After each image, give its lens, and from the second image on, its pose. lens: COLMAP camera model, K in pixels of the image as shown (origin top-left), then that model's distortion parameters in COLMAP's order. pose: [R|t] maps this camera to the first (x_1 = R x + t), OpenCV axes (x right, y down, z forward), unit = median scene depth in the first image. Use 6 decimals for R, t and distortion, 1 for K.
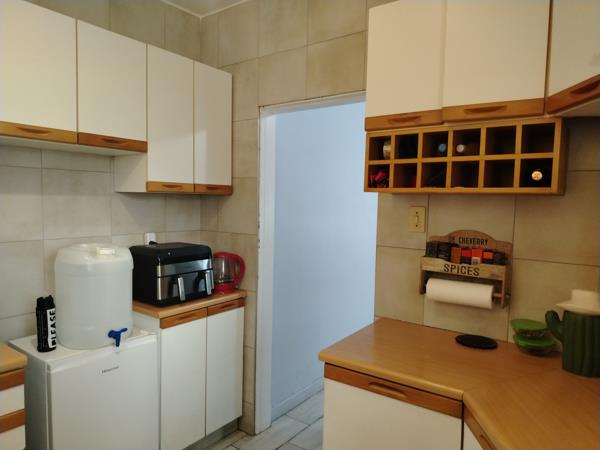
lens RADIAL K [[415.6, 0, 297.9], [0, 415.6, 223.9], [0, 0, 1]] dist [0.048494, -0.050763]
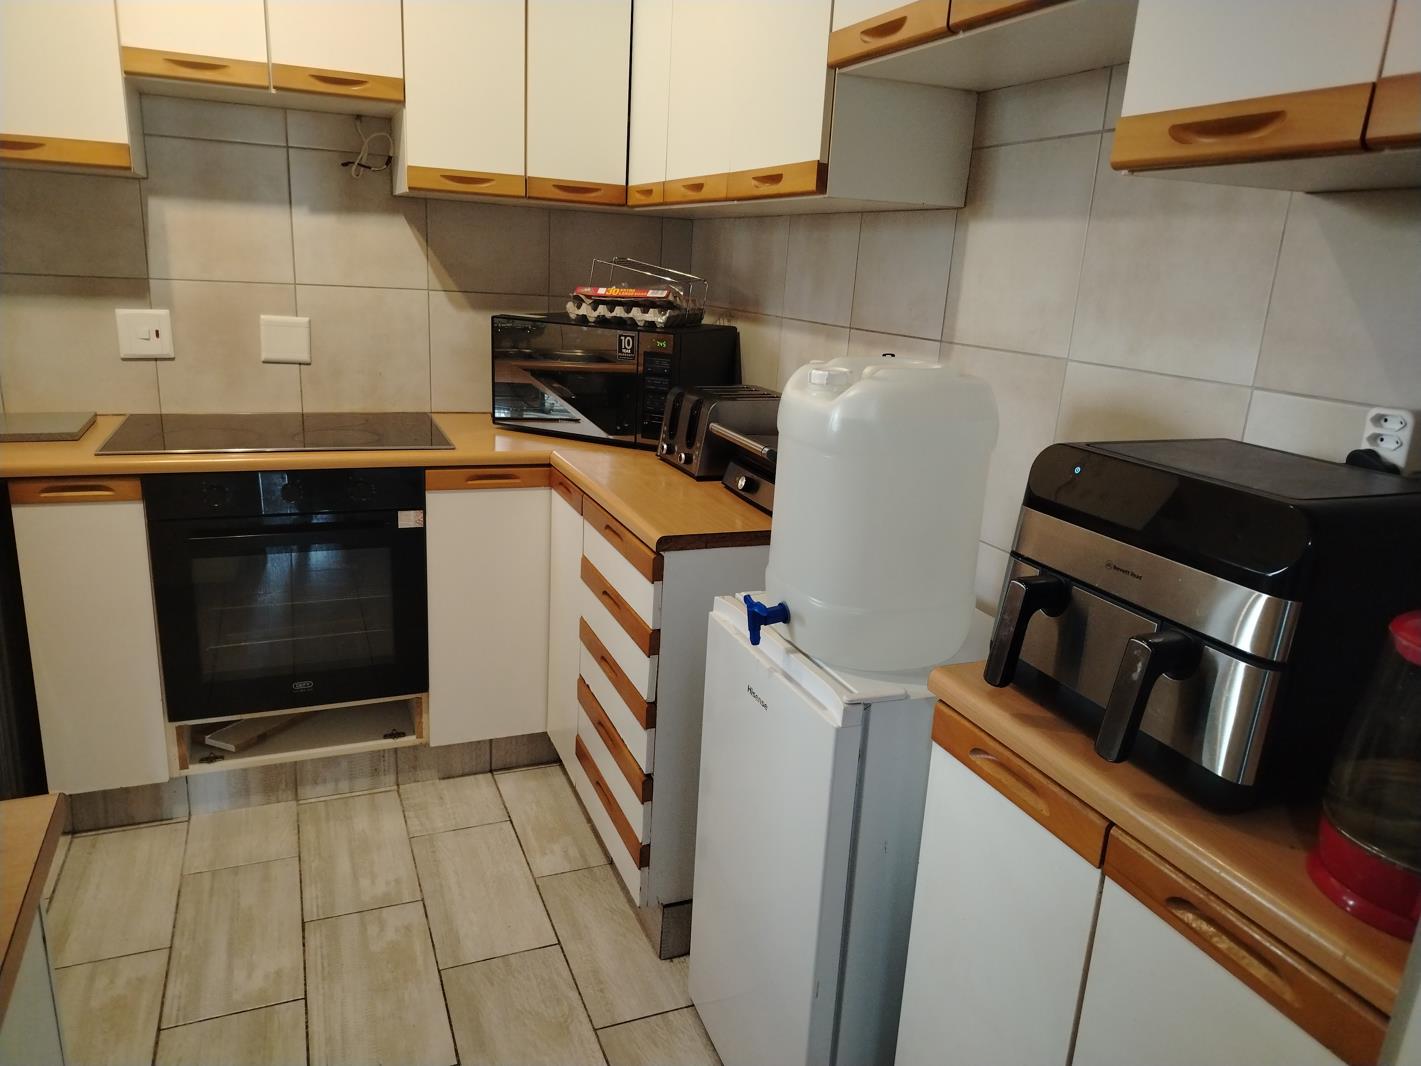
lens RADIAL K [[984.3, 0, 708.7], [0, 984.3, 532.2], [0, 0, 1]] dist [0.048494, -0.050763]
pose [[-0.525091, 0.185221, -0.830646, 0.249789], [-0.107024, 0.953909, 0.280362, -0.023603], [0.844290, 0.236115, -0.481066, 1.305591]]
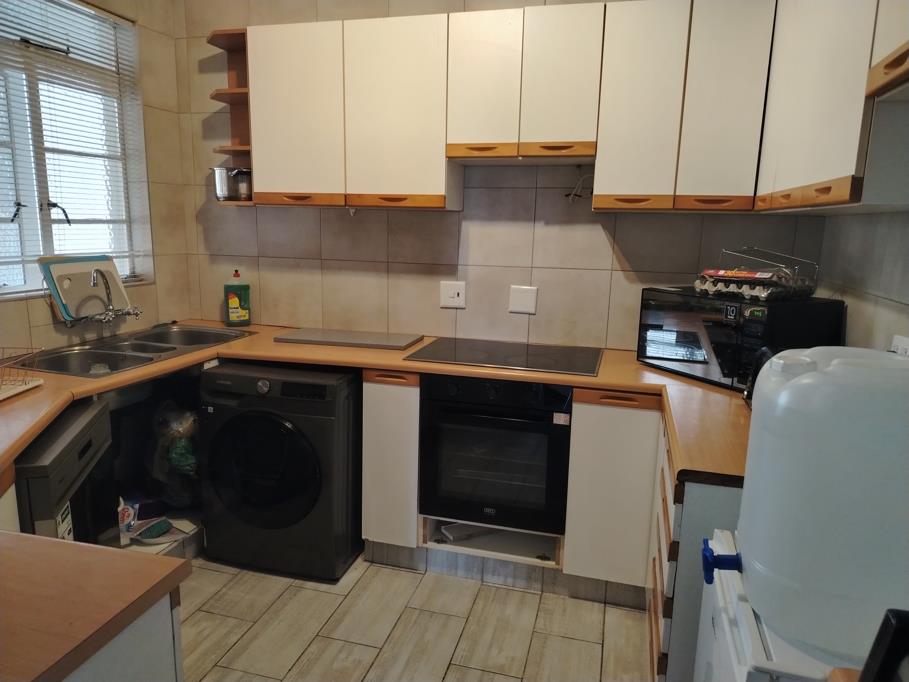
lens RADIAL K [[629.6, 0, 452.4], [0, 629.6, 342.2], [0, 0, 1]] dist [0.048494, -0.050763]
pose [[-0.936532, 0.030307, -0.349271, 0.015639], [-0.054974, 0.971236, 0.231684, -0.066464], [0.346246, 0.236181, -0.907928, 1.386756]]
